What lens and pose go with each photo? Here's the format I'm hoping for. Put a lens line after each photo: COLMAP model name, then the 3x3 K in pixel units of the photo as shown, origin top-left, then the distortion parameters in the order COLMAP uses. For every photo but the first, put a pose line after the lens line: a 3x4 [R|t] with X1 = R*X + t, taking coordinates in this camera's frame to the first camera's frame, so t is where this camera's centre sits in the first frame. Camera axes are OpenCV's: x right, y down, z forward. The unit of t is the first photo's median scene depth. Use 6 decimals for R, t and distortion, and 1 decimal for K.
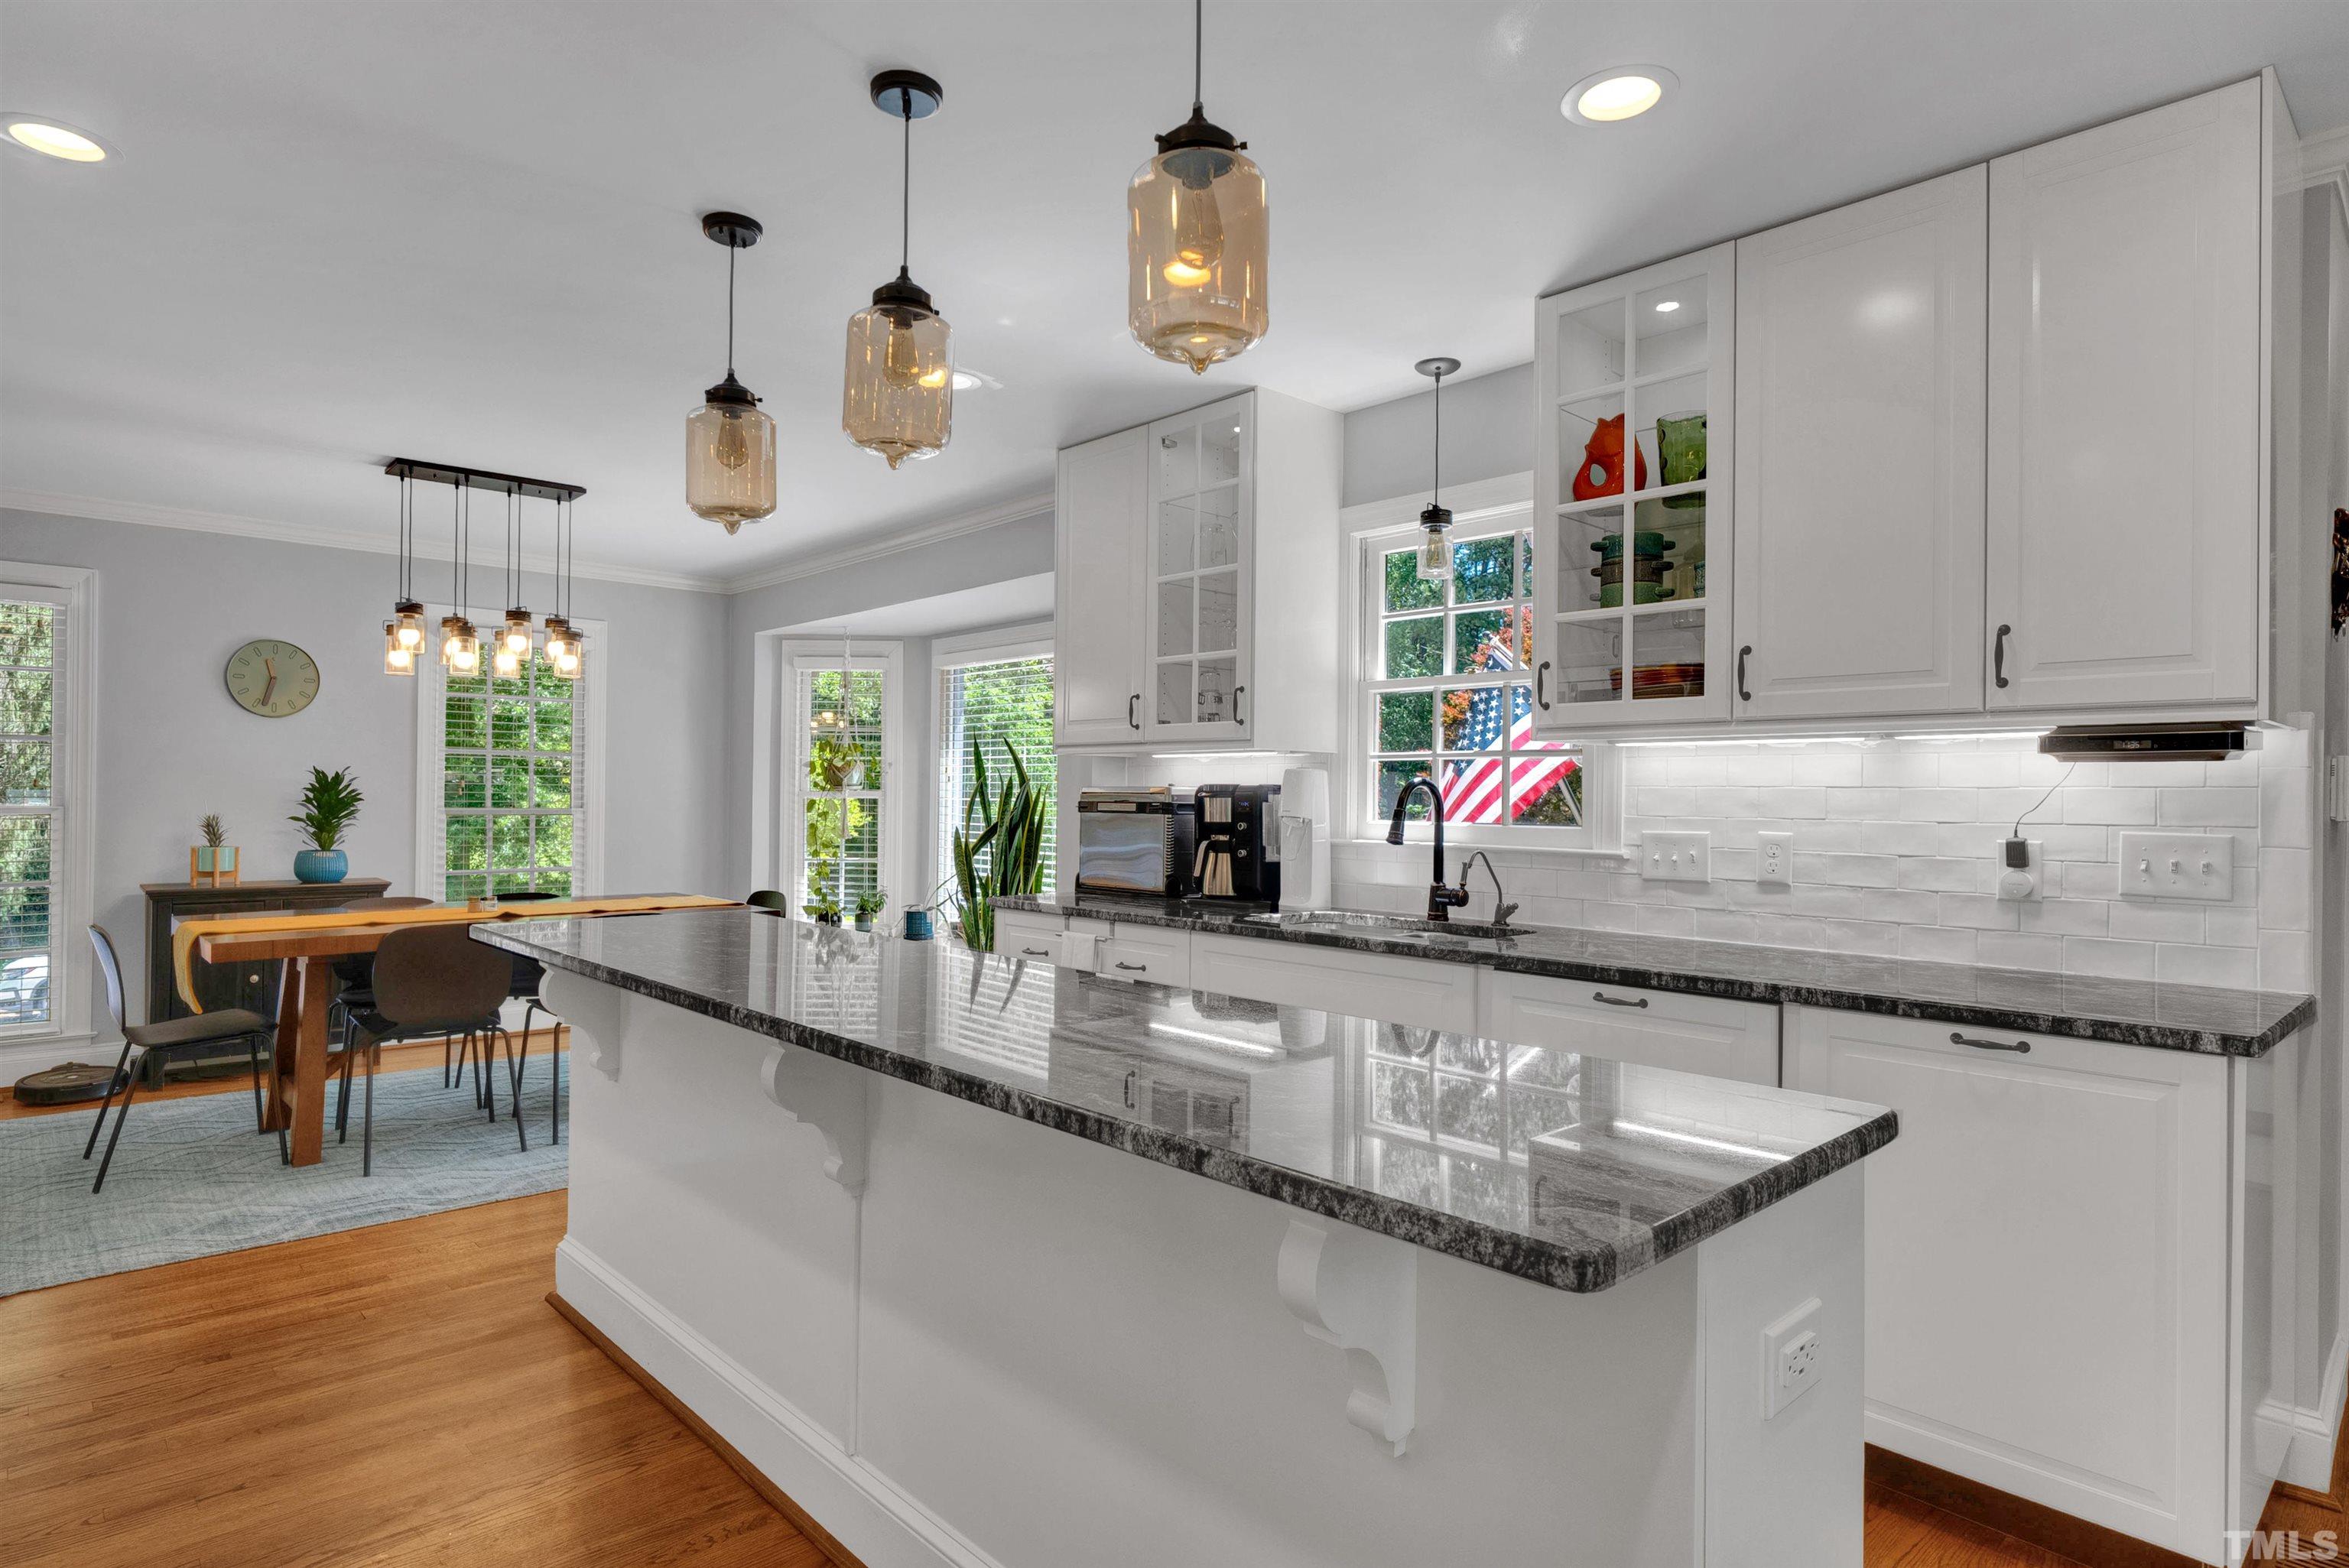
lens RADIAL K [[1262.7, 0, 1173.1], [0, 1262.7, 790.7], [0, 0, 1]] dist [-0.001242, -0.000302]
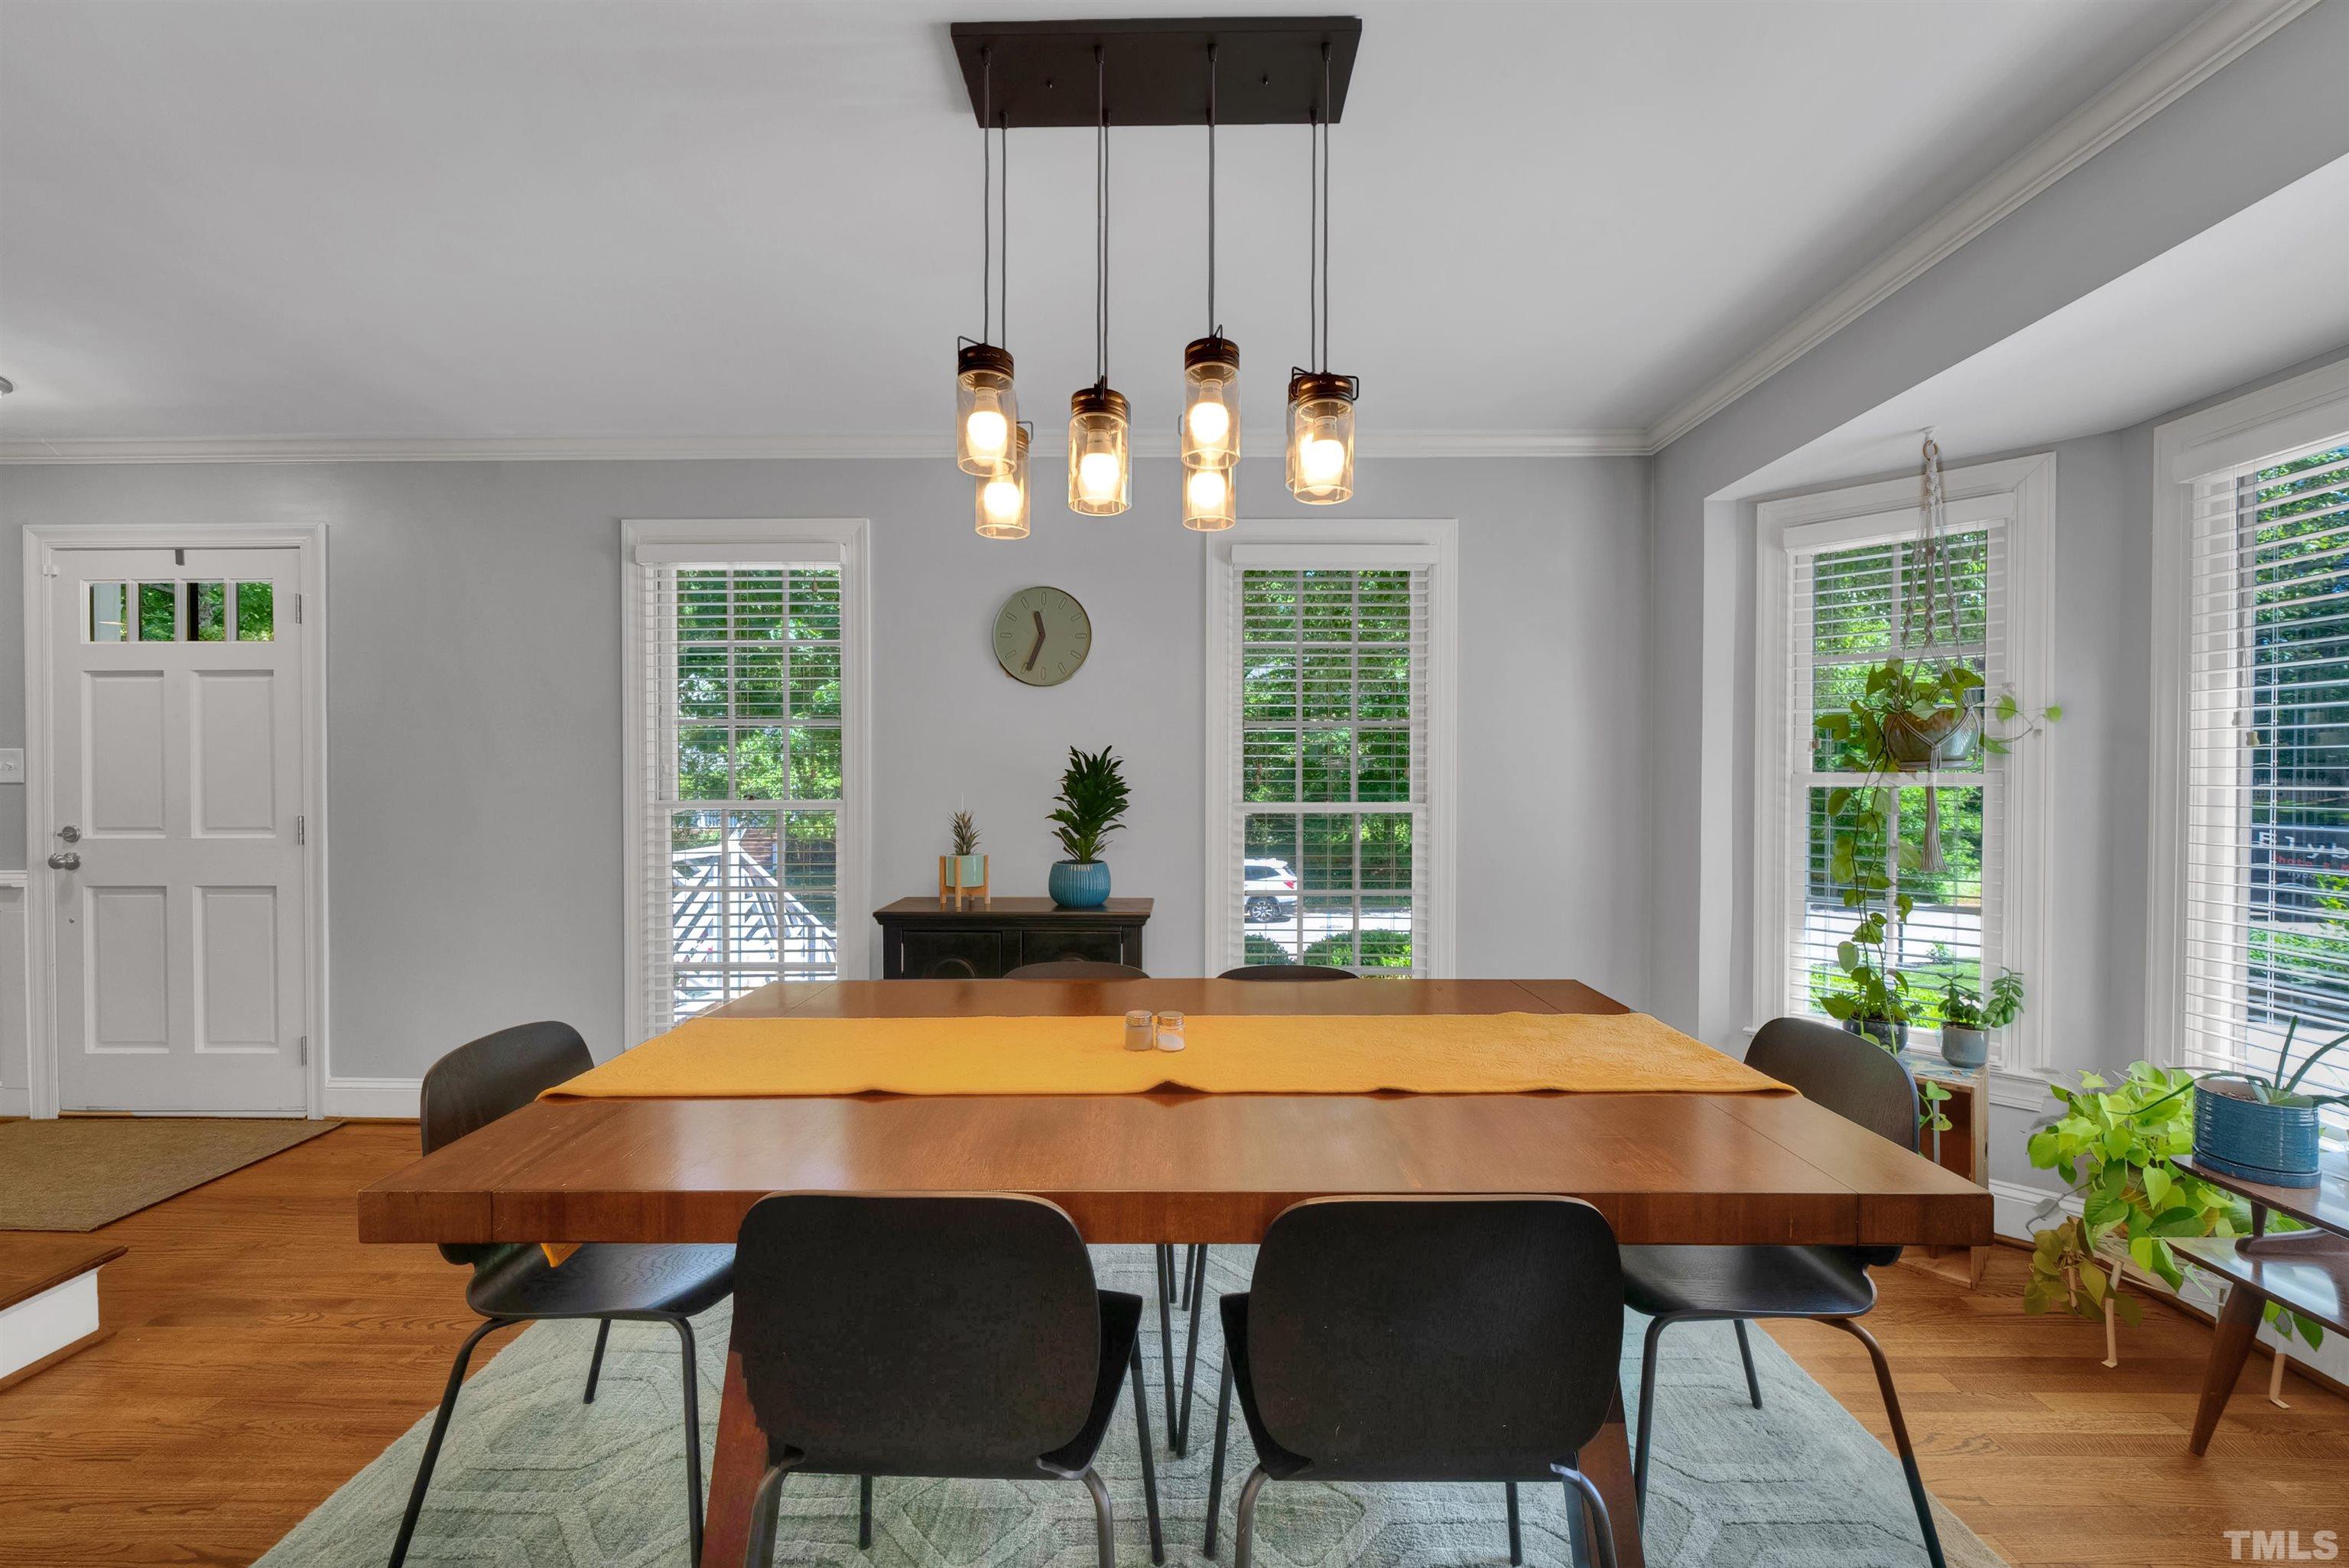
lens RADIAL K [[885.6, 0, 1173.9], [0, 885.6, 788.2], [0, 0, 1]] dist [-0.002939, -0.000132]
pose [[0.720598, -0.002033, -0.693350, -0.279127], [0.009420, 0.999932, 0.006859, 0.001770], [0.693289, -0.011473, 0.720568, 0.667712]]
